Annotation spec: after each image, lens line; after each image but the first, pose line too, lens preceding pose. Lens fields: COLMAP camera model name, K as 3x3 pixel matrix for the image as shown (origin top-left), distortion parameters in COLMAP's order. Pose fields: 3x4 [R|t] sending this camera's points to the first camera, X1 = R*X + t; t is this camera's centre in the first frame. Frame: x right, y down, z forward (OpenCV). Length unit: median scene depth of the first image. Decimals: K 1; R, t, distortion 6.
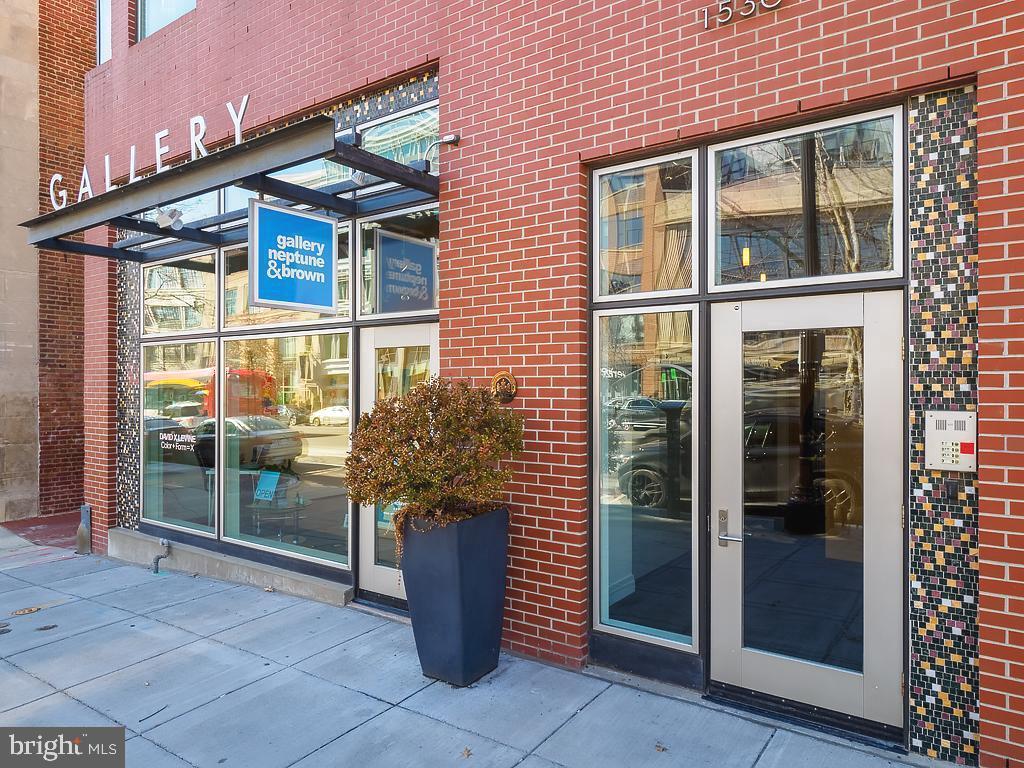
lens RADIAL K [[663.9, 0, 510.8], [0, 663.9, 374.3], [0, 0, 1]] dist [0.009379, -0.002263]
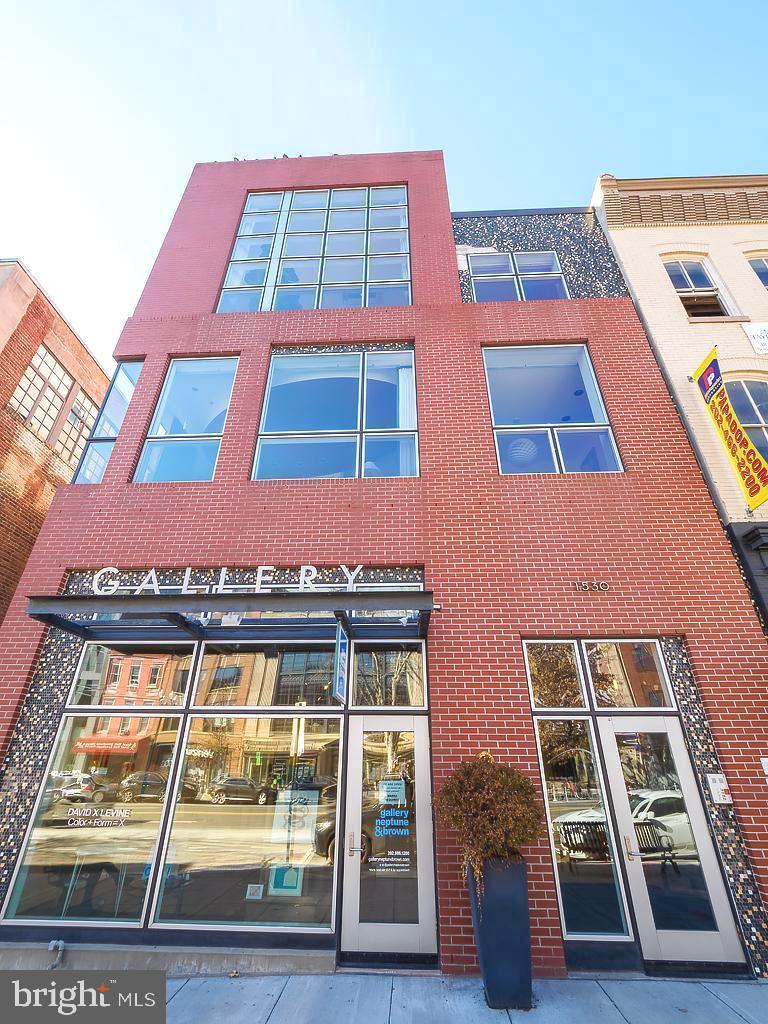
lens RADIAL K [[441.7, 0, 381.1], [0, 441.7, 521.2], [0, 0, 1]] dist [-0.012955, 0.005700]
pose [[0.842006, 0.263926, 0.470499, -1.257870], [-0.016527, 0.884364, -0.466505, 0.007447], [-0.539215, 0.385024, 0.749002, 0.120075]]
